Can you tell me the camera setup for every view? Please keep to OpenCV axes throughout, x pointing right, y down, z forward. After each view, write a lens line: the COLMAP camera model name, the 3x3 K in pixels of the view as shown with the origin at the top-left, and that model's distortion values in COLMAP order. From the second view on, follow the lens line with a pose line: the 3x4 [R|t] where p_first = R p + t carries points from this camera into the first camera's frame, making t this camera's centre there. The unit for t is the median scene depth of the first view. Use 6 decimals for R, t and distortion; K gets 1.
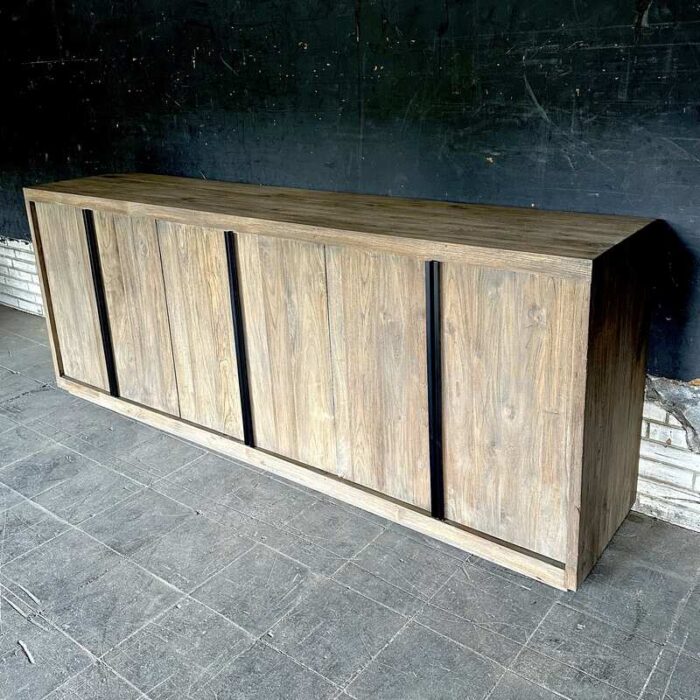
lens RADIAL K [[729.1, 0, 369.0], [0, 729.1, 299.8], [0, 0, 1]] dist [0.143082, -0.270996]
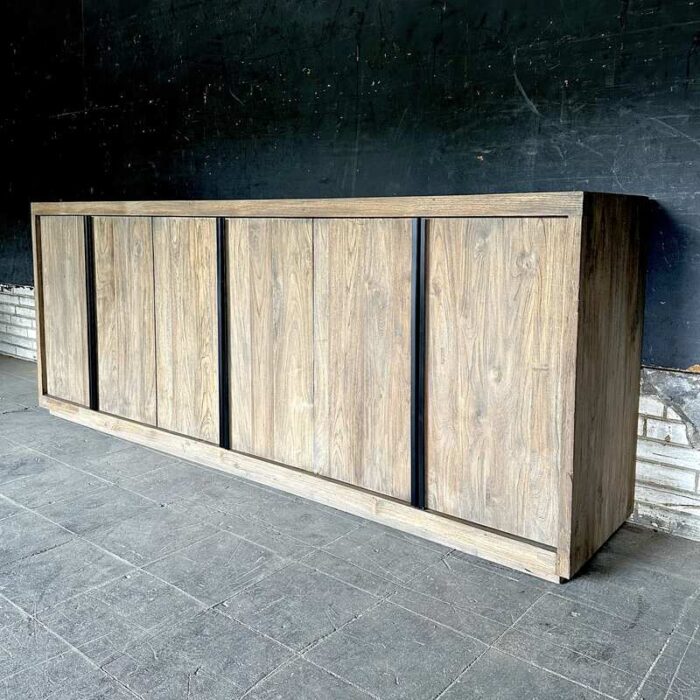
lens RADIAL K [[699.6, 0, 350.3], [0, 699.6, 301.2], [0, 0, 1]] dist [0.126945, -0.228825]
pose [[0.998573, 0.045210, -0.028416, 0.021448], [-0.049888, 0.979629, -0.194520, 0.210245], [0.019043, 0.195660, 0.980487, 0.076993]]
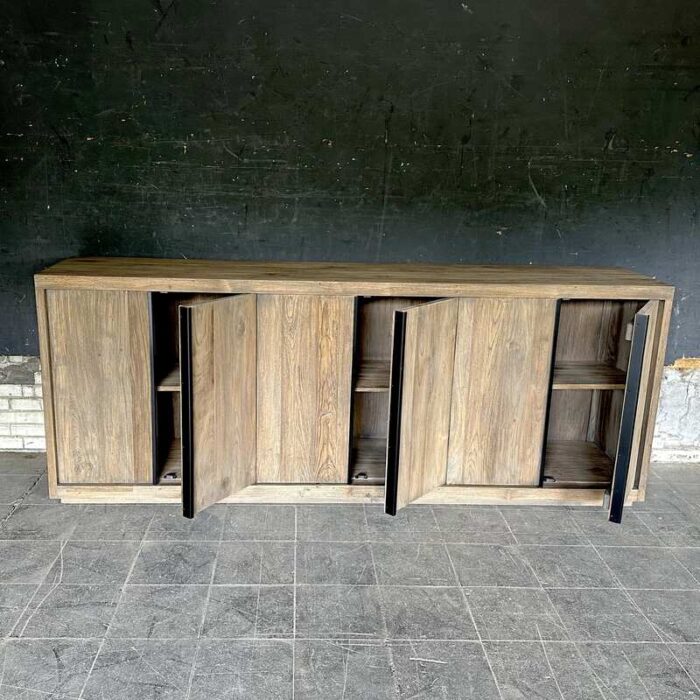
lens RADIAL K [[725.5, 0, 325.0], [0, 725.5, 343.8], [0, 0, 1]] dist [0.146404, -0.265141]
pose [[0.774834, -0.104226, 0.623513, -1.016871], [0.141350, 0.989907, -0.010183, -0.014561], [-0.616159, 0.096024, 0.781746, 0.137049]]
